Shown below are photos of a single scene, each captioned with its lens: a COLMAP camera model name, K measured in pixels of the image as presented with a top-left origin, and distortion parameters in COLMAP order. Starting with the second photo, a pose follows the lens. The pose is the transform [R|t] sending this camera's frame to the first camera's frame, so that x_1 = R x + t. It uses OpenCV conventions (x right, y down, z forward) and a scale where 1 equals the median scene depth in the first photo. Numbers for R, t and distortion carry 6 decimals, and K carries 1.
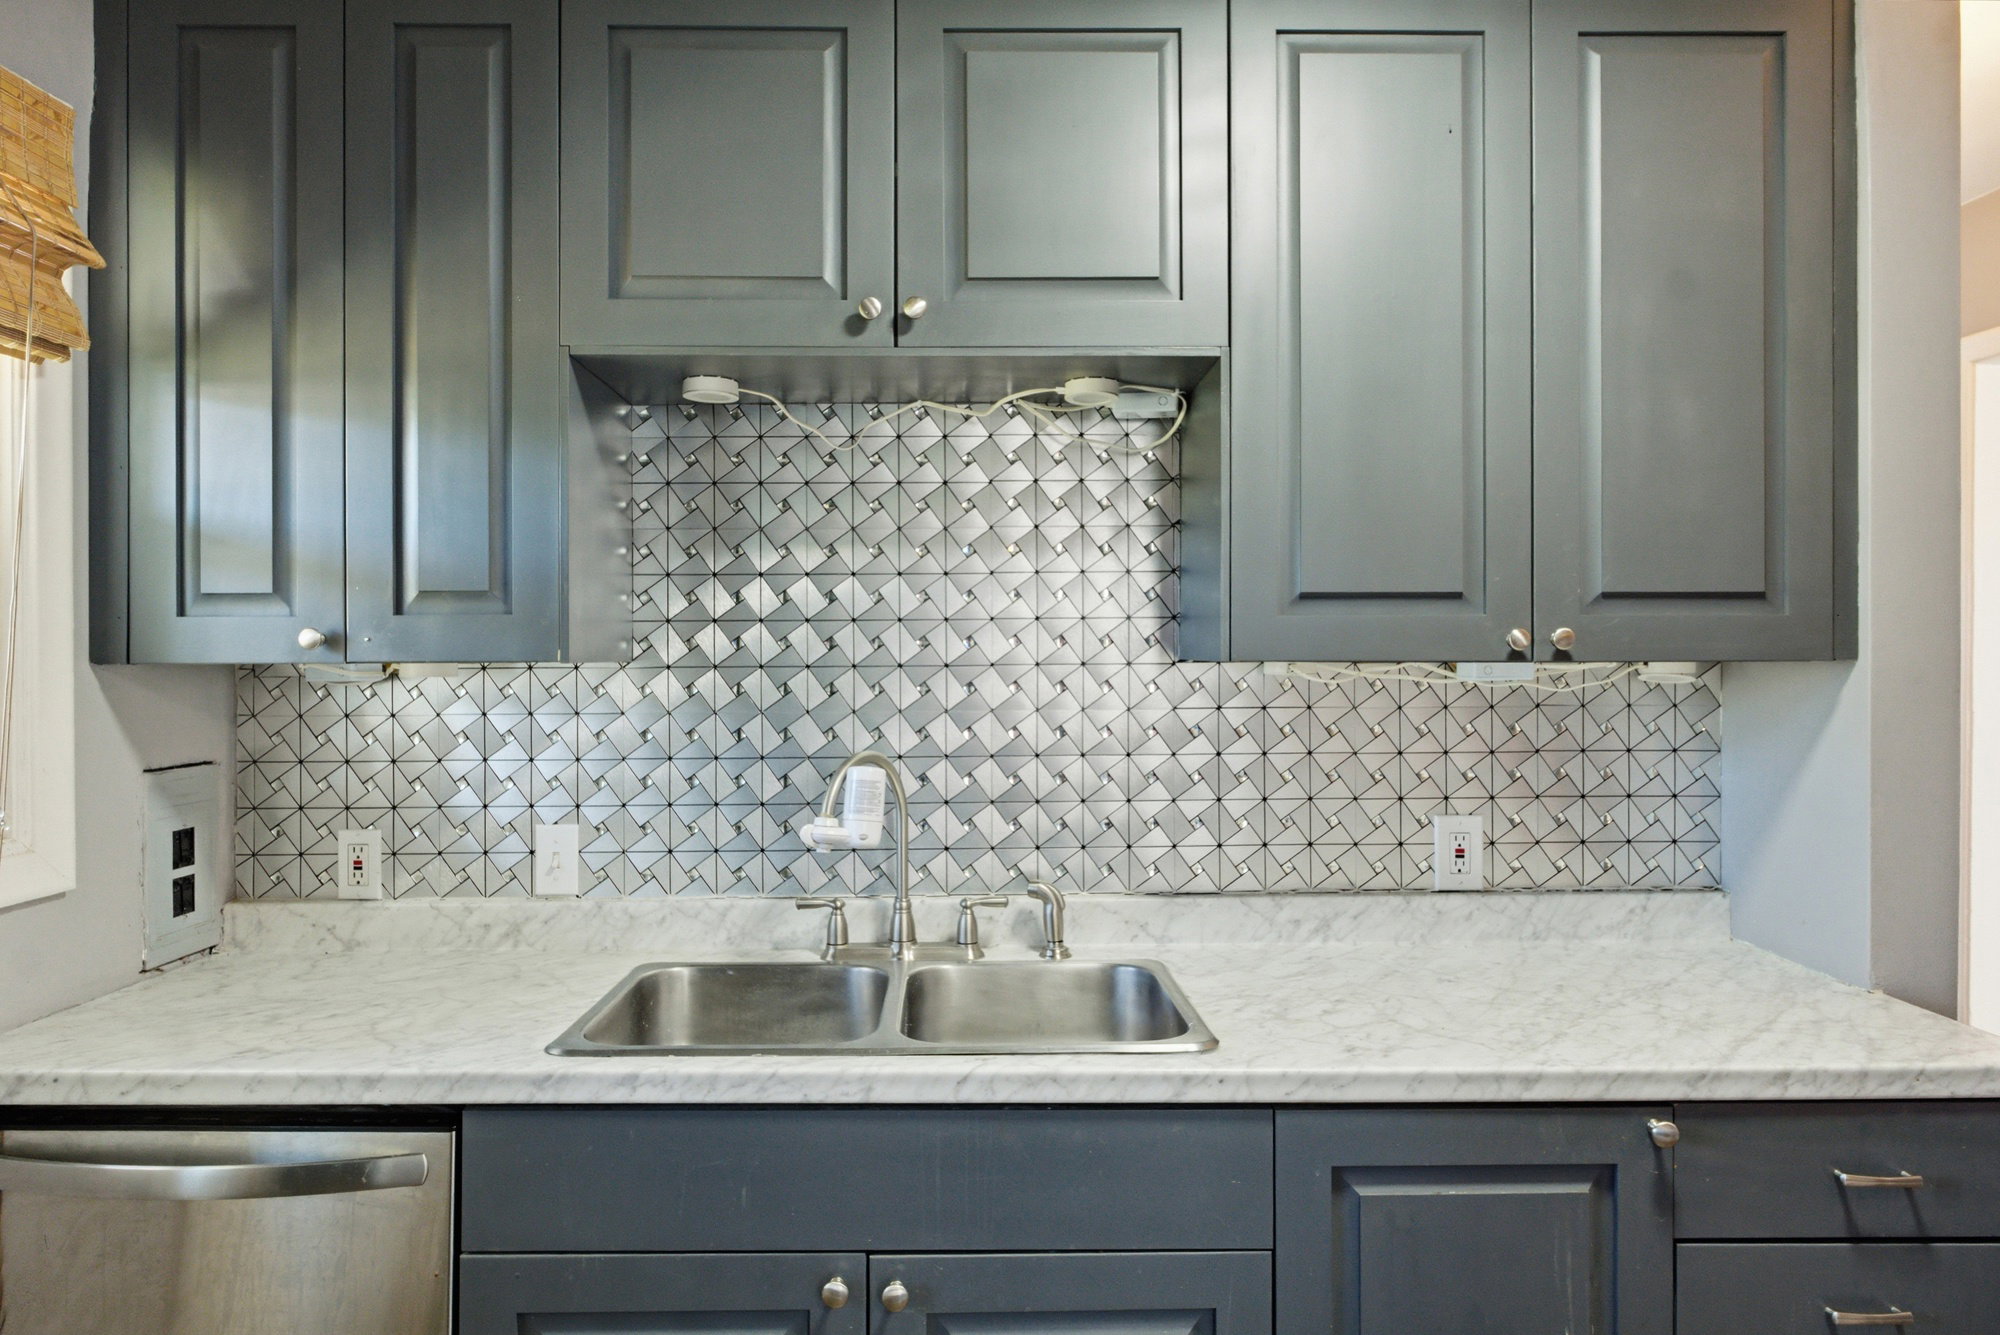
lens RADIAL K [[1273.7, 0, 994.3], [0, 1273.7, 639.2], [0, 0, 1]] dist [-0.002766, 0.000949]
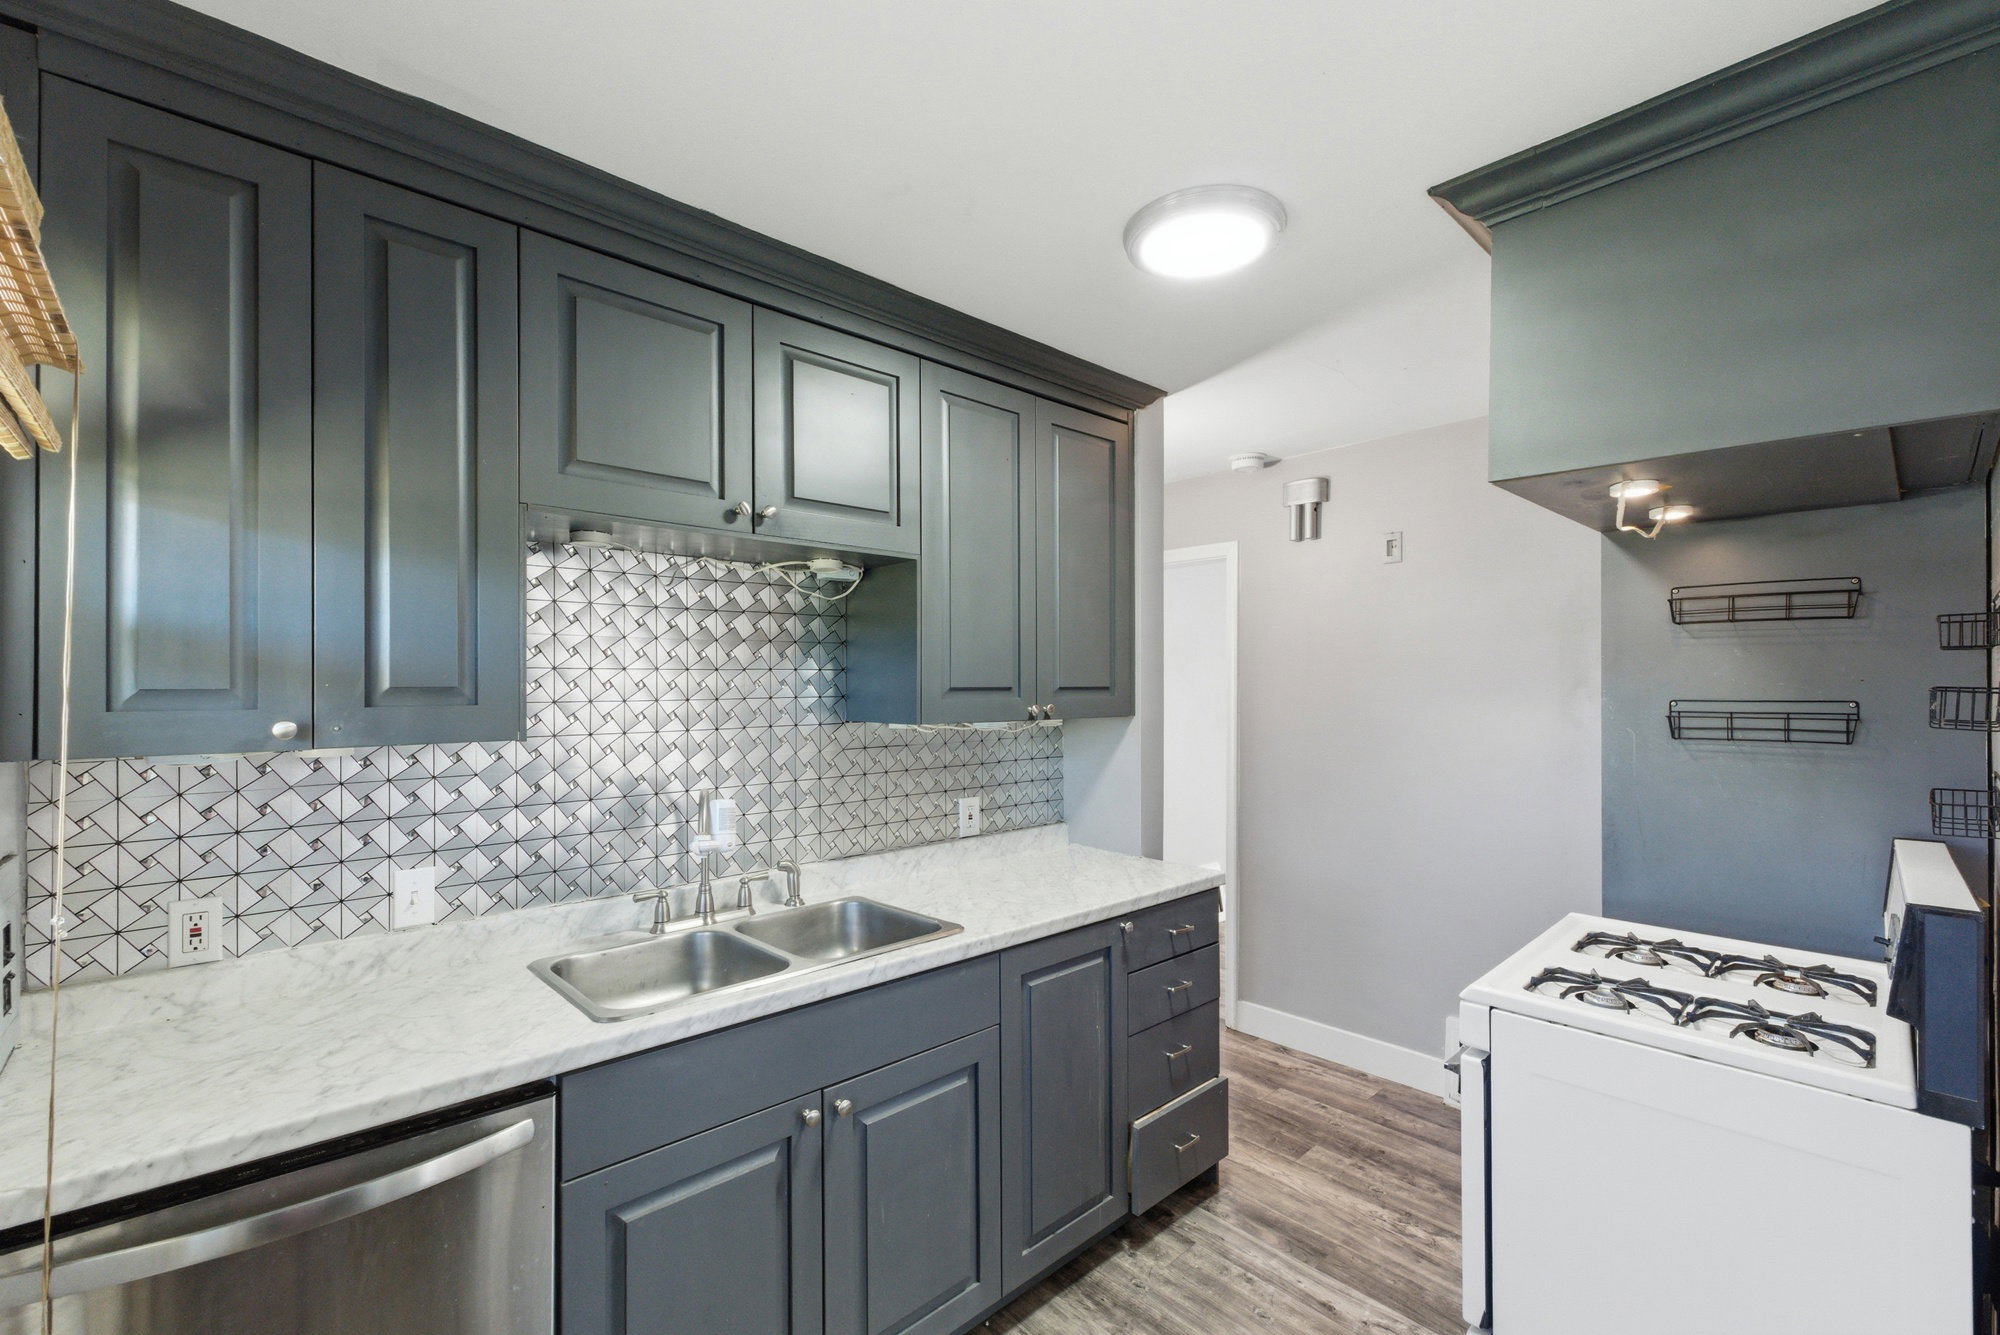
lens RADIAL K [[857.8, 0, 1000.0], [0, 857.8, 667.5], [0, 0, 1]] dist [0.000826, -0.000856]
pose [[0.740939, 0.014506, 0.671416, -0.557694], [-0.006870, 0.999878, -0.014021, -0.048163], [-0.671538, 0.005776, 0.740948, 0.000240]]
